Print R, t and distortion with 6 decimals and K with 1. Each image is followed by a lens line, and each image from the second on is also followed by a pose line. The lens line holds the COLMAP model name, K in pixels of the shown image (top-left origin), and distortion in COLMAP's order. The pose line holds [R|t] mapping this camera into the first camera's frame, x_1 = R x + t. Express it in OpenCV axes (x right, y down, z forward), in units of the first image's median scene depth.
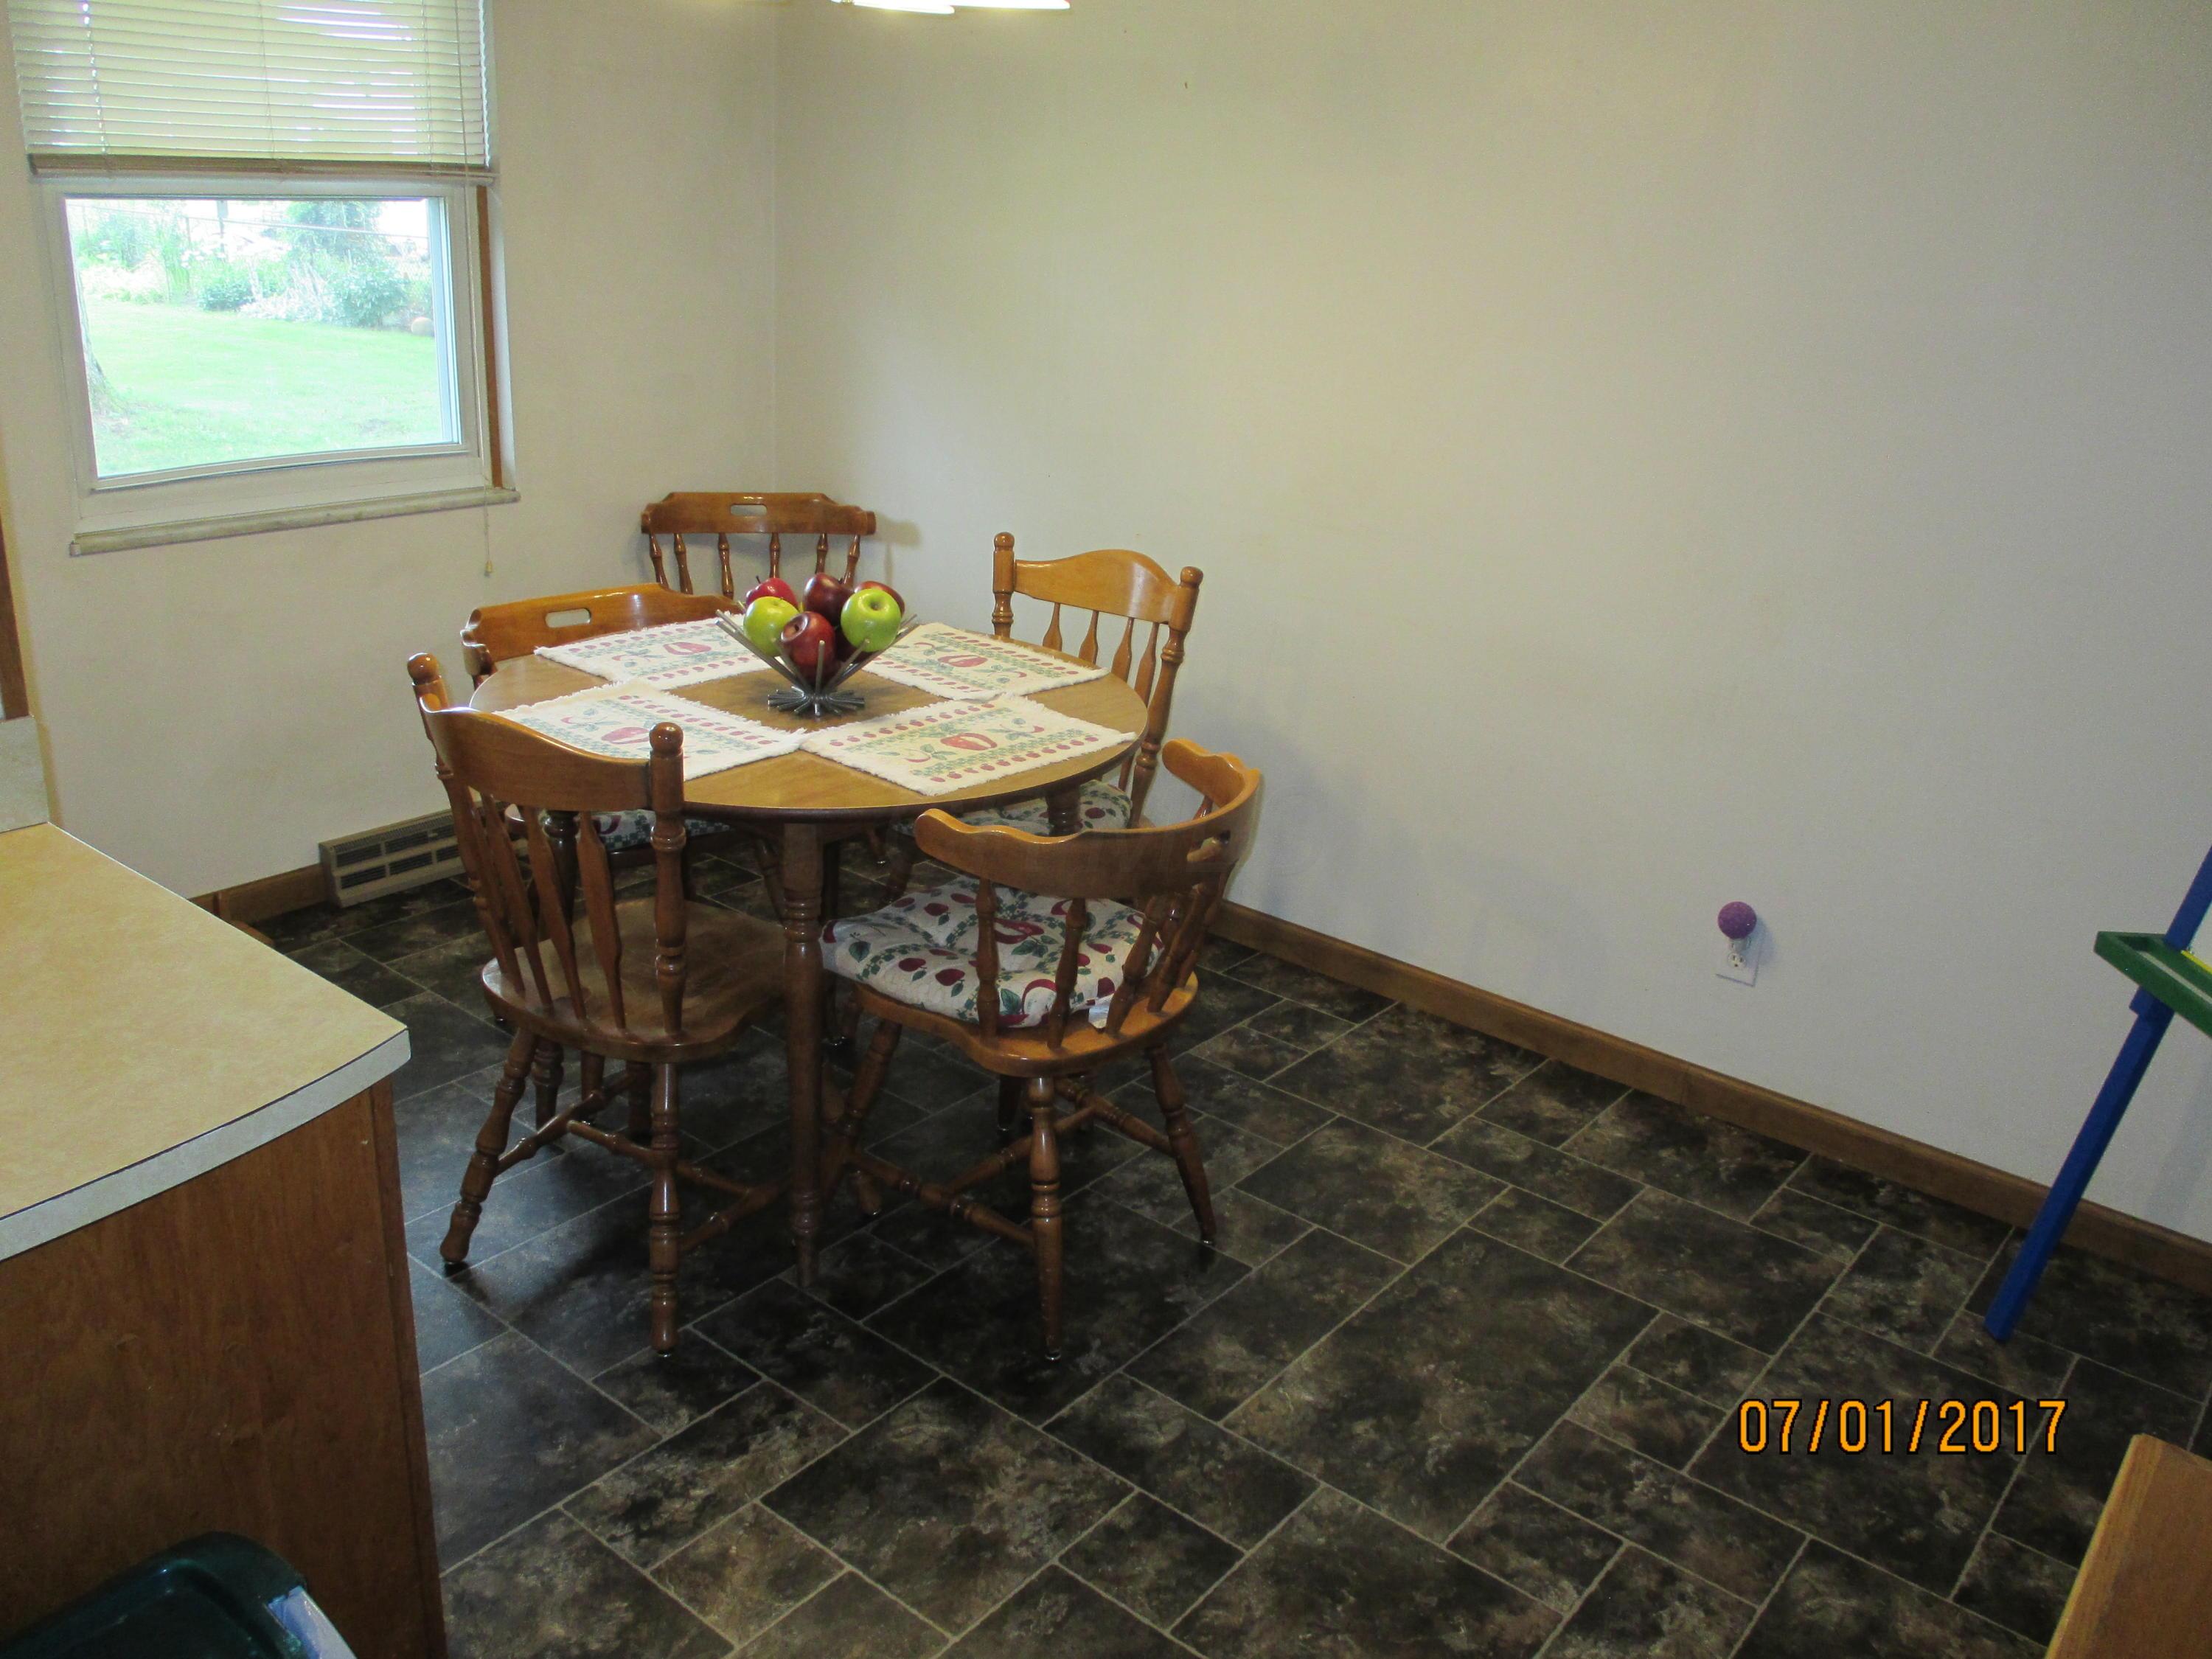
lens RADIAL K [[1813.4, 0, 1106.0], [0, 1813.4, 829.5], [0, 0, 1]] dist [-0.008160, -0.010337]
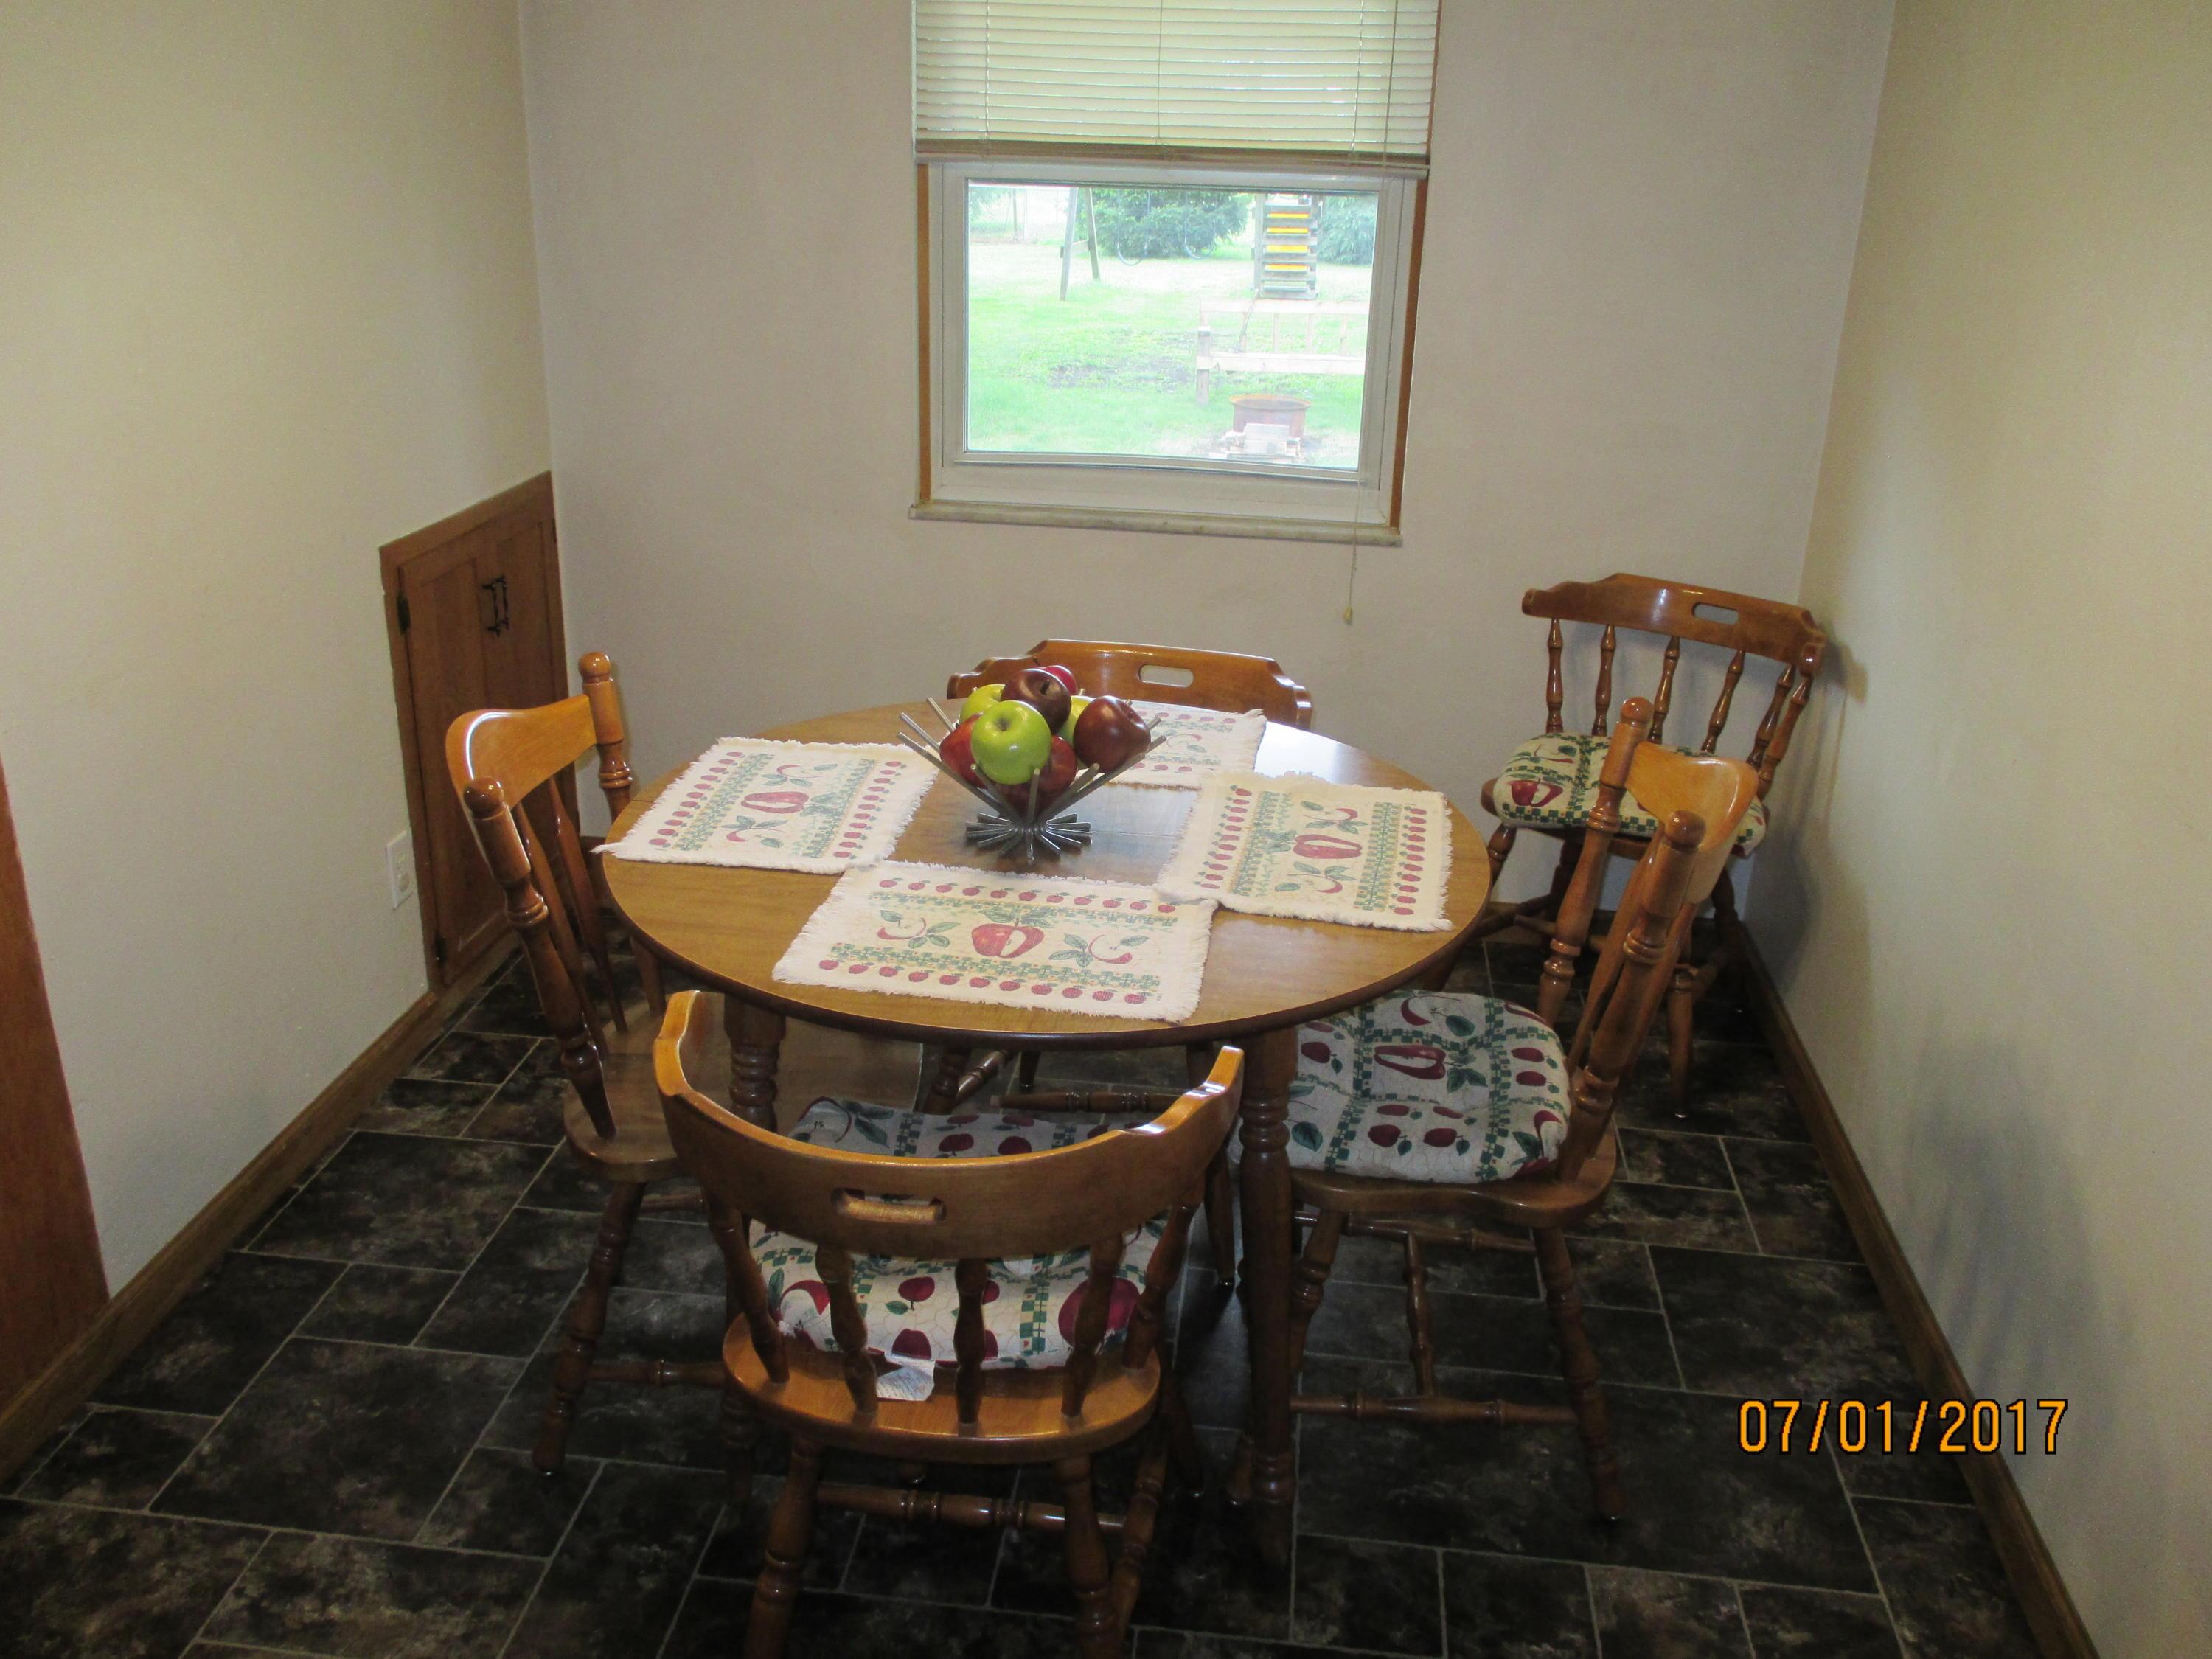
lens RADIAL K [[1876.5, 0, 1106.0], [0, 1876.5, 829.5], [0, 0, 1]] dist [-0.044439, 0.005589]
pose [[0.546986, 0.275861, -0.790384, 0.434056], [-0.294296, 0.947246, 0.126942, -0.164299], [0.783707, 0.163171, 0.599315, 0.501747]]
